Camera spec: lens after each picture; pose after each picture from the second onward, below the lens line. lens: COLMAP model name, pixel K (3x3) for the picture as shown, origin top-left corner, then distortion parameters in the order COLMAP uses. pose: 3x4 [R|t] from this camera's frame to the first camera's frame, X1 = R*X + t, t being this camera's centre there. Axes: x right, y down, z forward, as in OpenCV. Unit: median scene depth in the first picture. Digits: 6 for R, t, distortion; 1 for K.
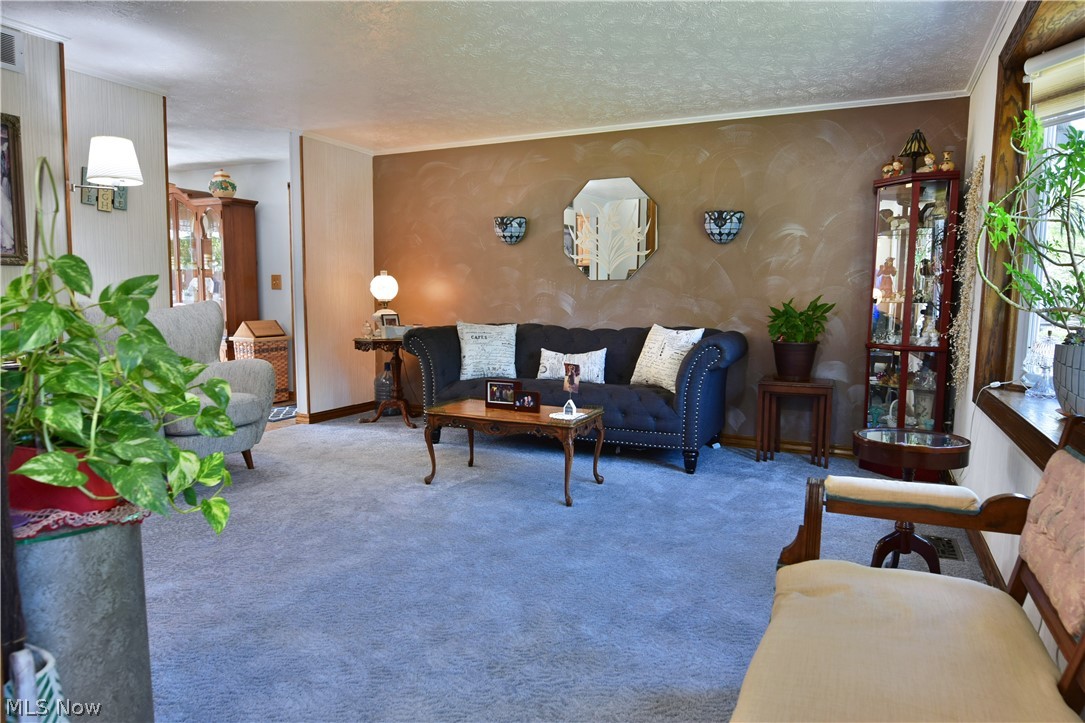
lens RADIAL K [[663.4, 0, 544.5], [0, 663.4, 363.1], [0, 0, 1]] dist [-0.012238, -0.005461]
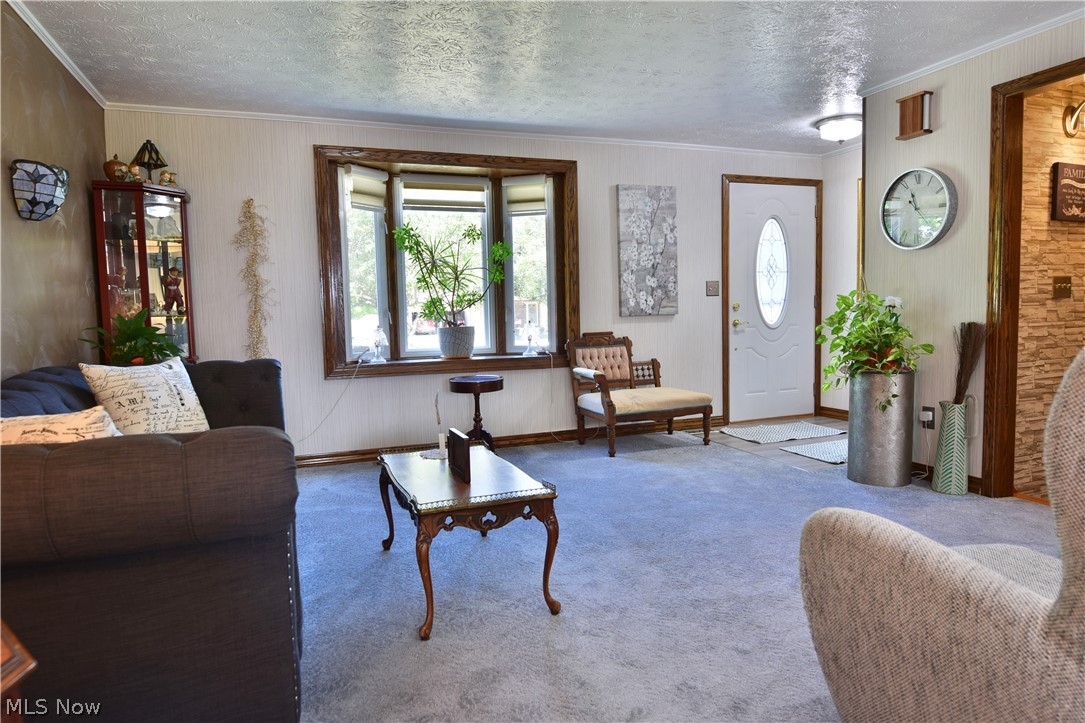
lens RADIAL K [[663.4, 0, 544.4], [0, 663.4, 365.5], [0, 0, 1]] dist [-0.012238, -0.005461]
pose [[-0.725466, -0.052667, 0.686240, -0.497176], [0.082189, 0.983304, 0.162352, -0.121680], [-0.683334, 0.174182, -0.709025, 1.213884]]
